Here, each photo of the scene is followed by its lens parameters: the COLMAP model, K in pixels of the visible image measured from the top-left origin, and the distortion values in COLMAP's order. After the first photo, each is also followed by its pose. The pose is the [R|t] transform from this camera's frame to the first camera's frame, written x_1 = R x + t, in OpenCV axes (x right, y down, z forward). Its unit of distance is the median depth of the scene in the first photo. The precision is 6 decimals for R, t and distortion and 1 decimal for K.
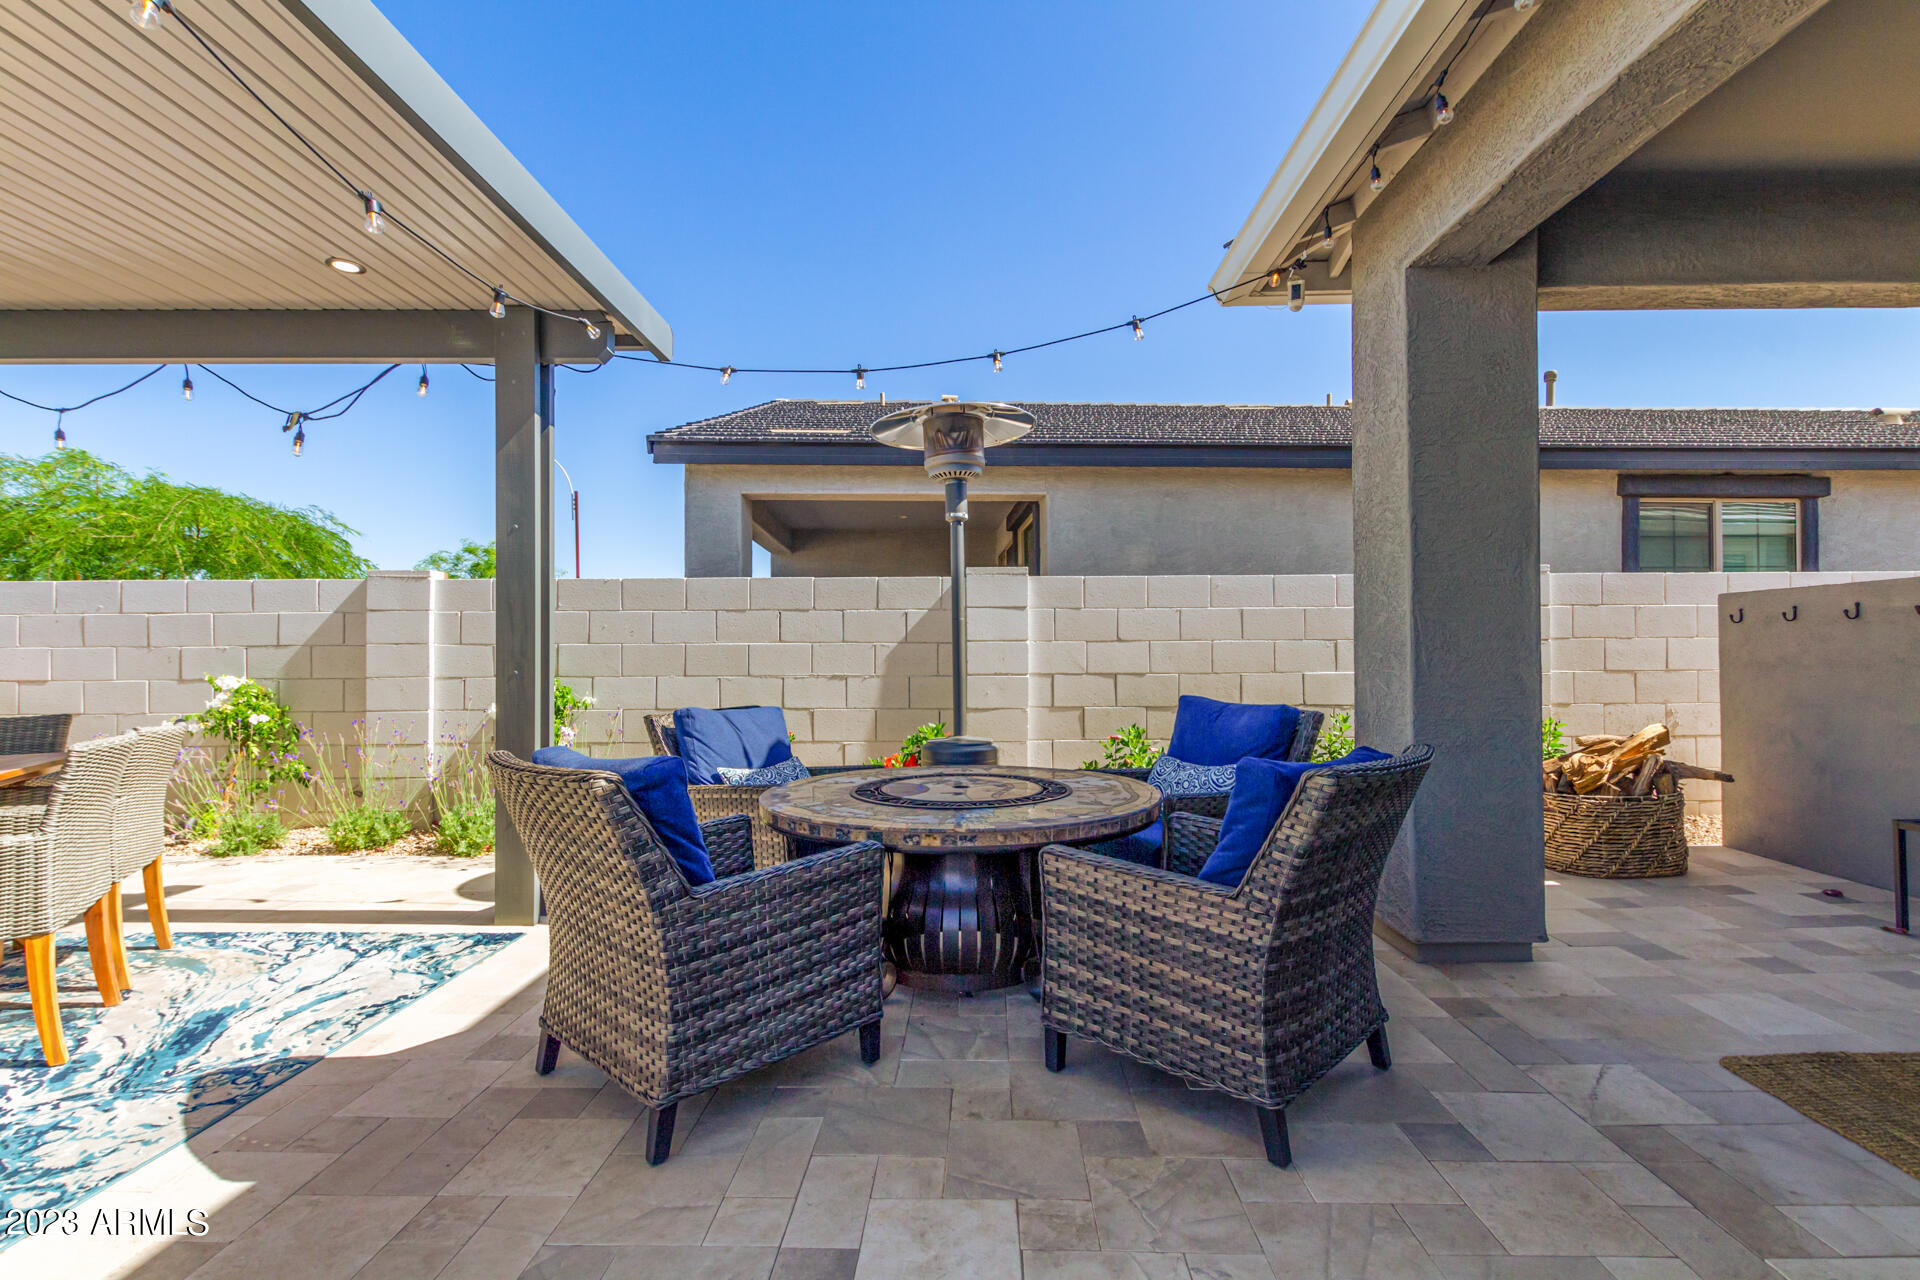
lens RADIAL K [[858.3, 0, 953.9], [0, 858.3, 636.8], [0, 0, 1]] dist [0.007679, -0.003520]
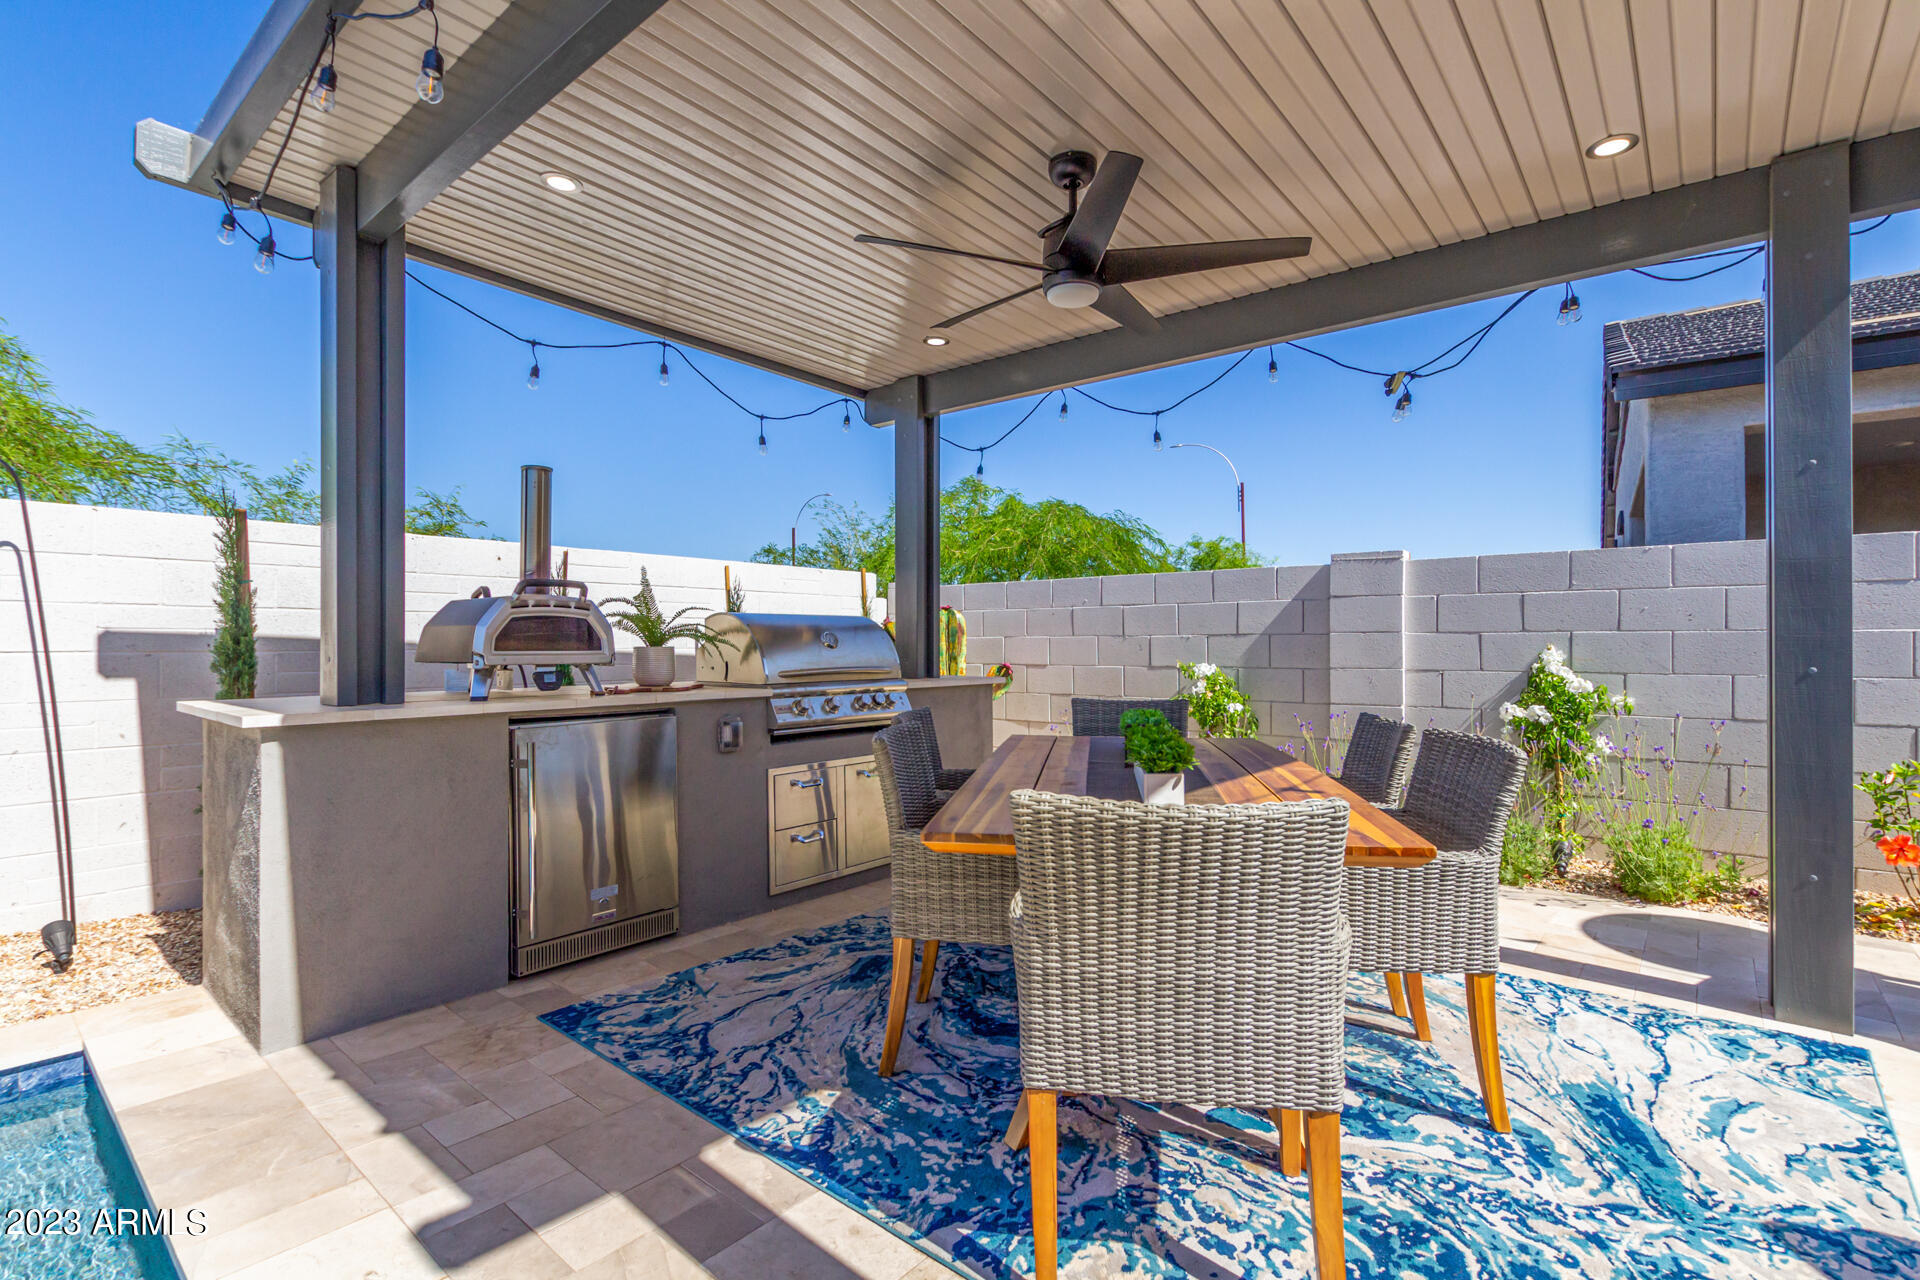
lens RADIAL K [[858.3, 0, 960.6], [0, 858.3, 638.2], [0, 0, 1]] dist [0.007679, -0.003520]
pose [[0.788811, 0.000904, -0.614636, -0.596865], [0.007442, 0.999912, 0.011022, 0.001901], [0.614591, -0.013269, 0.788734, 0.012260]]
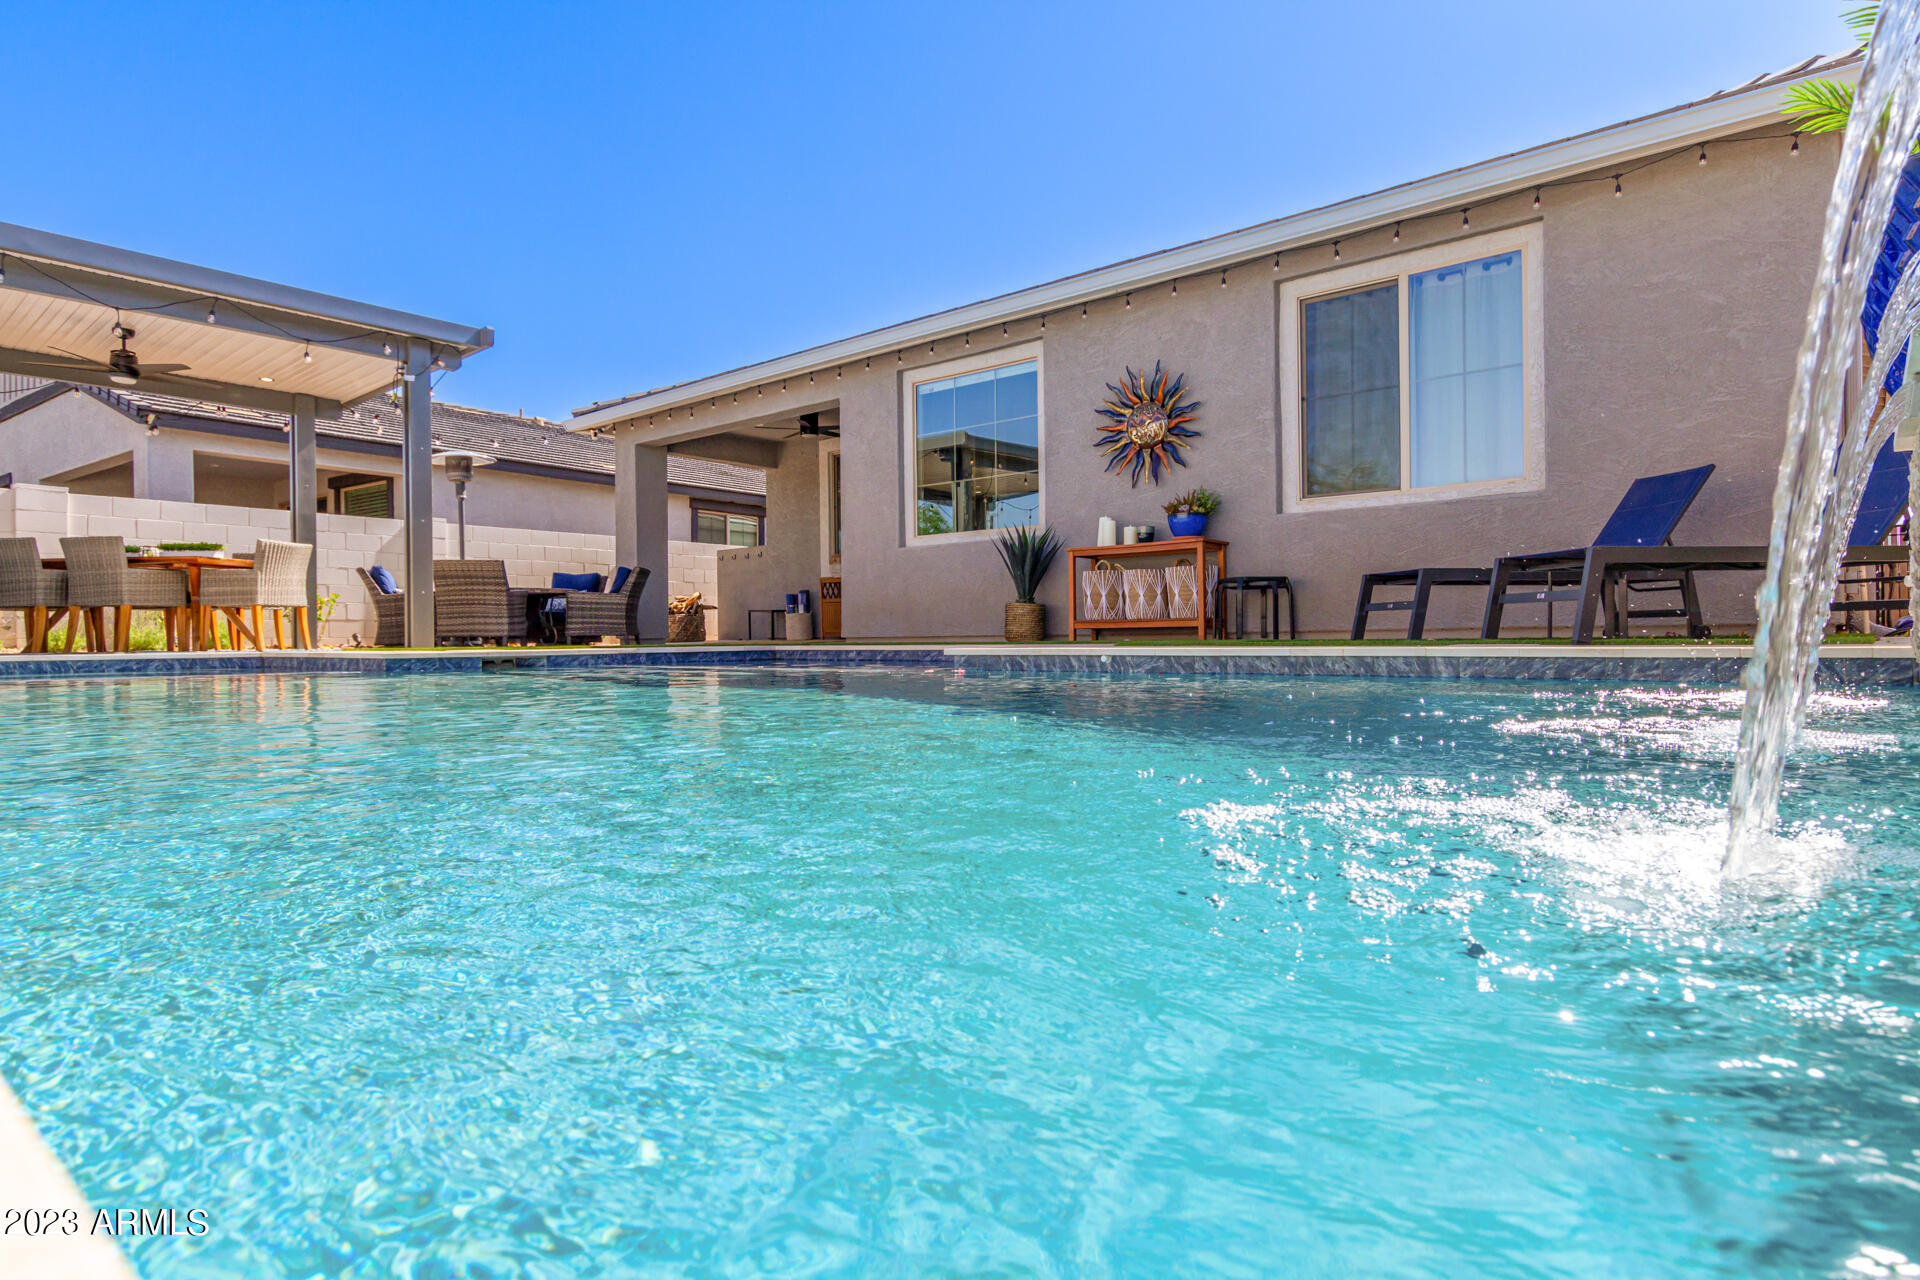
lens RADIAL K [[1018.7, 0, 955.4], [0, 1018.7, 637.2], [0, 0, 1]] dist [-0.003976, -0.000143]
pose [[0.620218, -0.002942, 0.784424, -1.490166], [-0.009740, 0.999887, 0.011451, 0.226541], [-0.784369, -0.014742, 0.620119, -2.015253]]
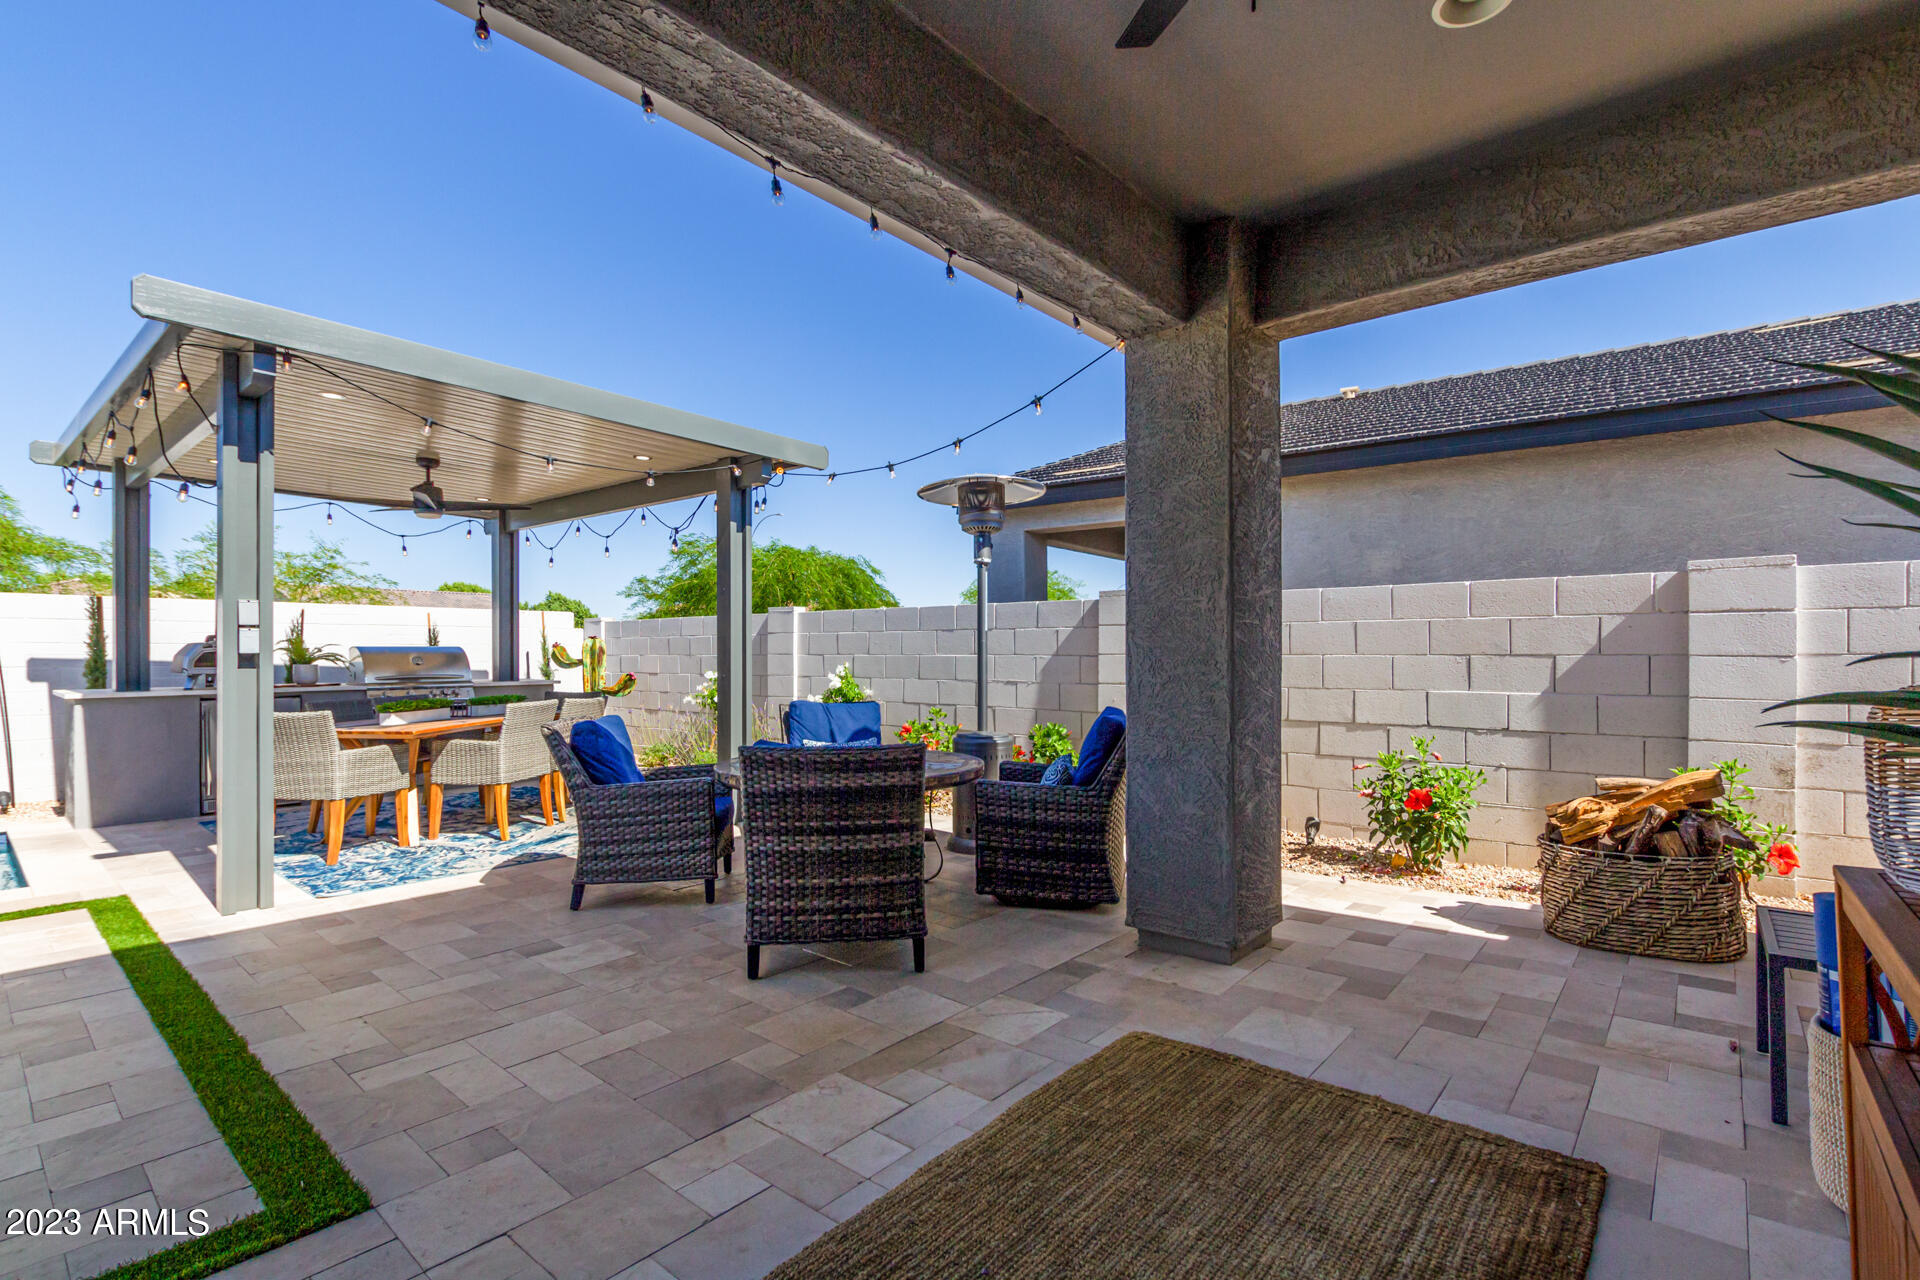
lens RADIAL K [[858.3, 0, 969.0], [0, 858.3, 646.9], [0, 0, 1]] dist [0.007679, -0.003520]
pose [[0.784989, -0.000836, -0.619509, 0.846729], [0.008322, 0.999923, 0.009194, -0.024778], [0.619453, -0.012373, 0.784936, -0.026819]]
